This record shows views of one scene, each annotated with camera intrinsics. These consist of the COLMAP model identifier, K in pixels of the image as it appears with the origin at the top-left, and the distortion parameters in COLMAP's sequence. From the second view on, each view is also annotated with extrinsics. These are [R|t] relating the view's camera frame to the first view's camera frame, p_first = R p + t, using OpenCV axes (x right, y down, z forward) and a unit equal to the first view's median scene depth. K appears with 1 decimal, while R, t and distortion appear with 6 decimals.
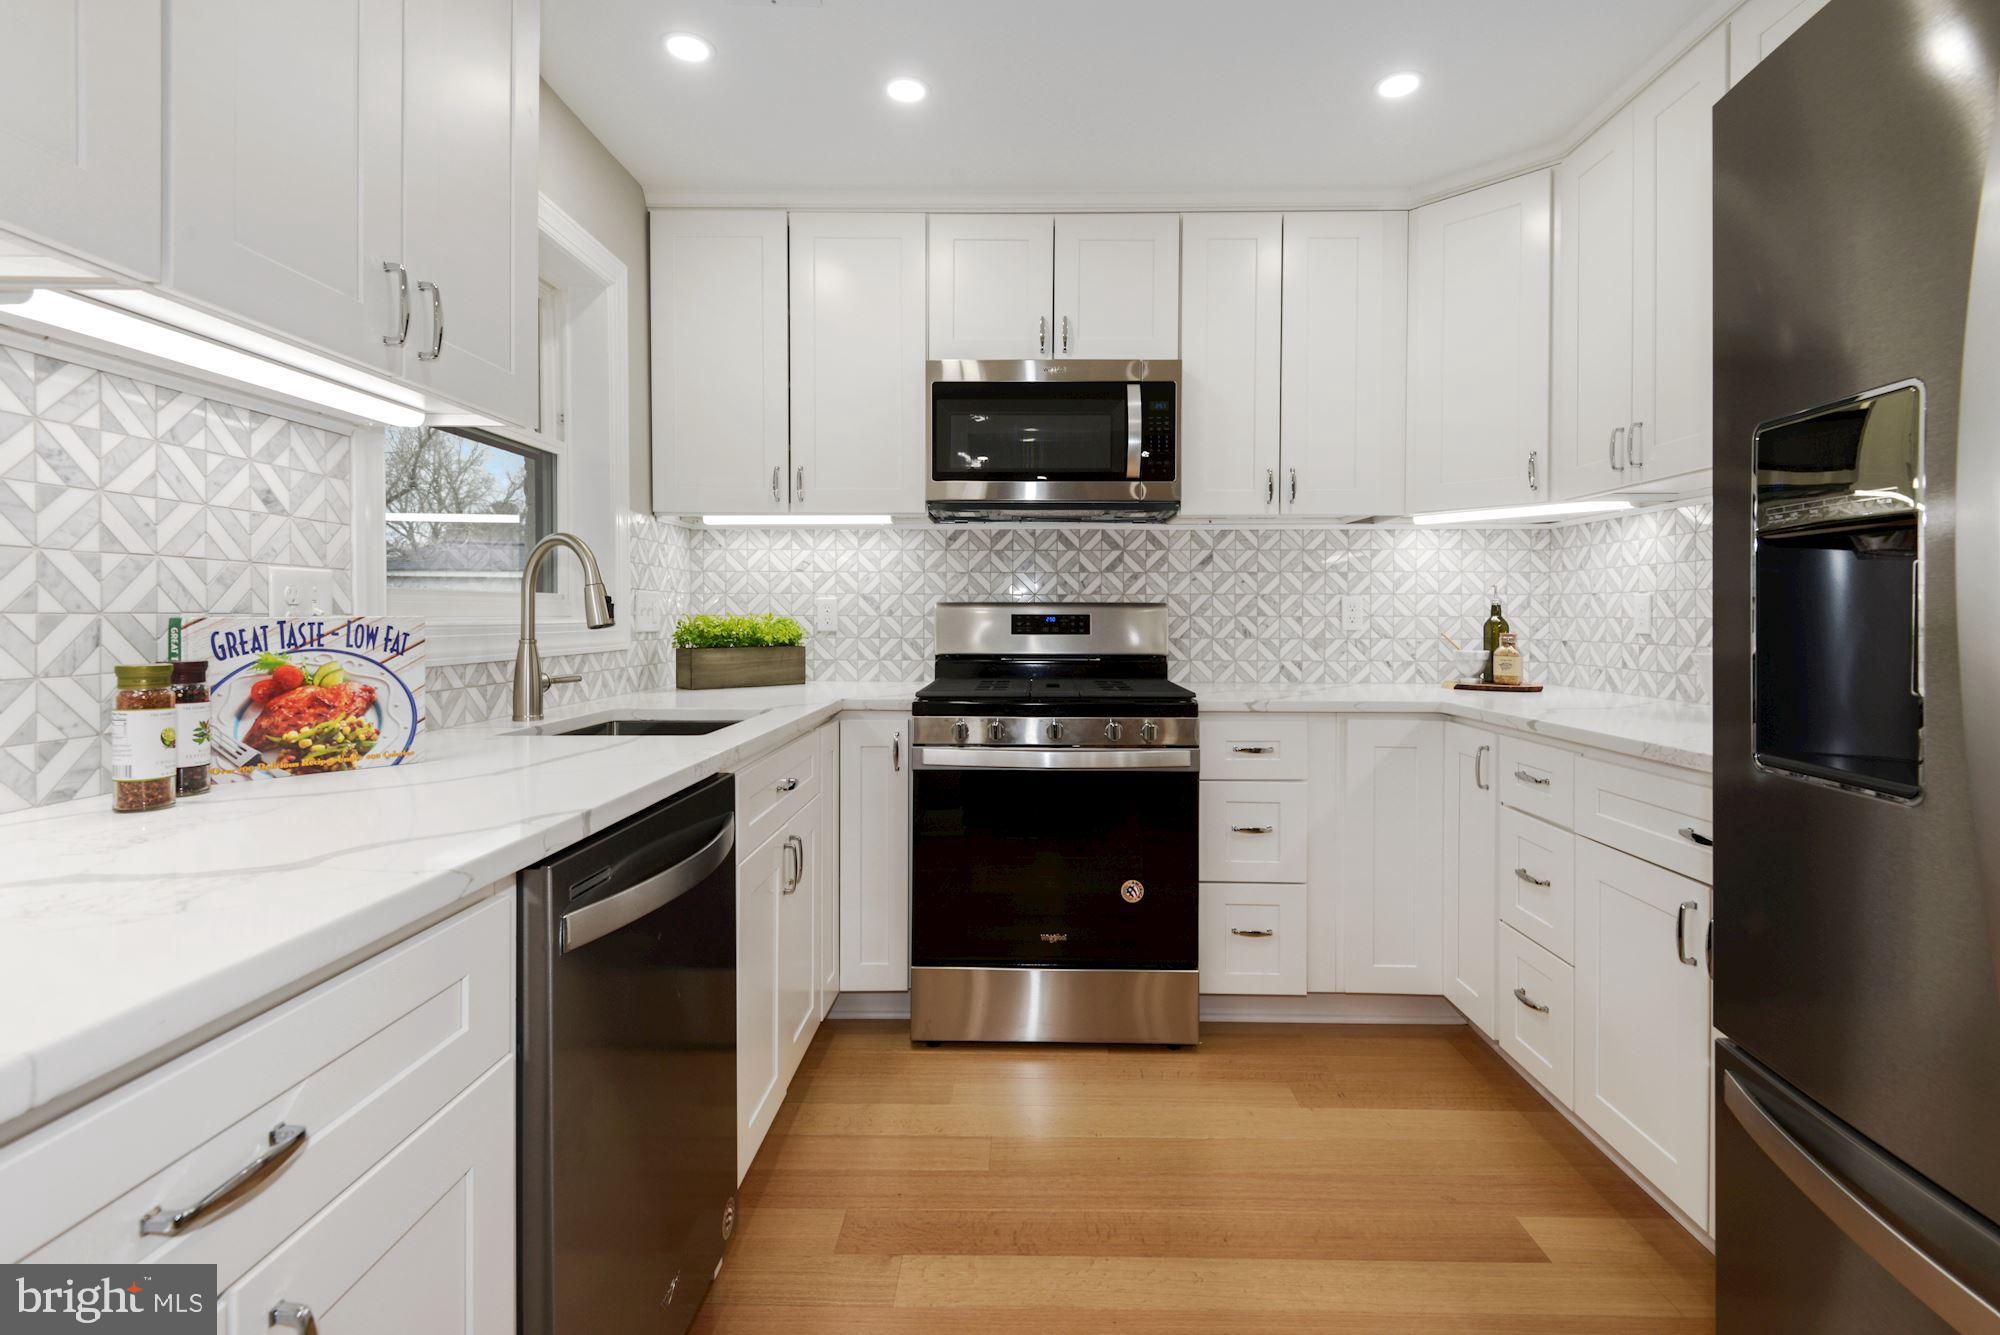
lens RADIAL K [[979.8, 0, 1019.2], [0, 979.8, 613.8], [0, 0, 1]] dist [0.001496, -0.000358]
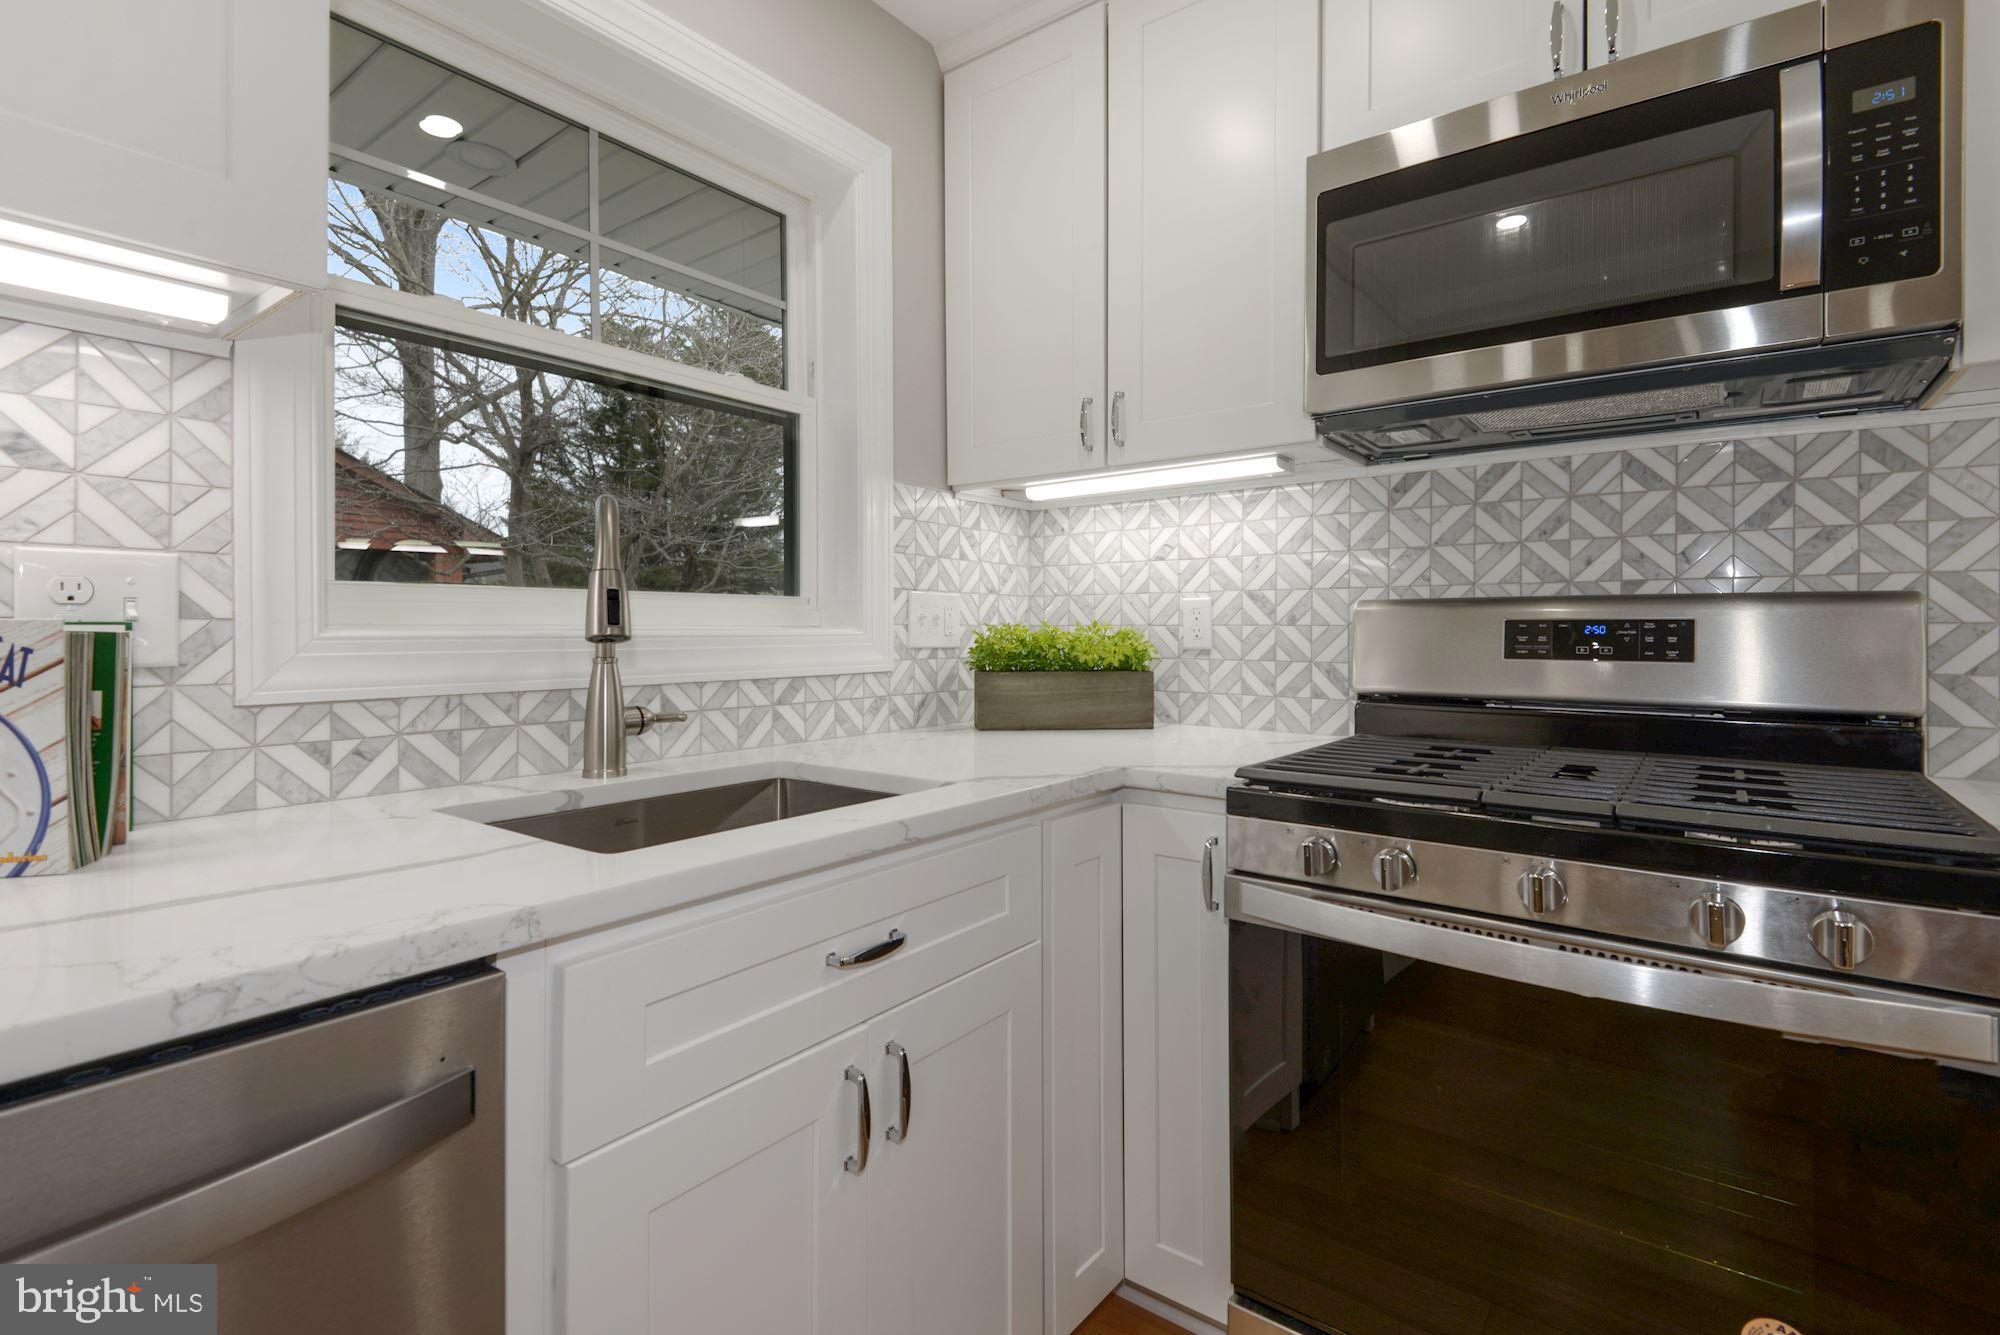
lens RADIAL K [[932.2, 0, 1005.3], [0, 932.2, 630.7], [0, 0, 1]] dist [0.030634, -0.022460]
pose [[0.800420, -0.002478, -0.599435, 0.075214], [0.002953, 0.999996, -0.000191, 0.005318], [0.599433, -0.001617, 0.800423, 0.424490]]
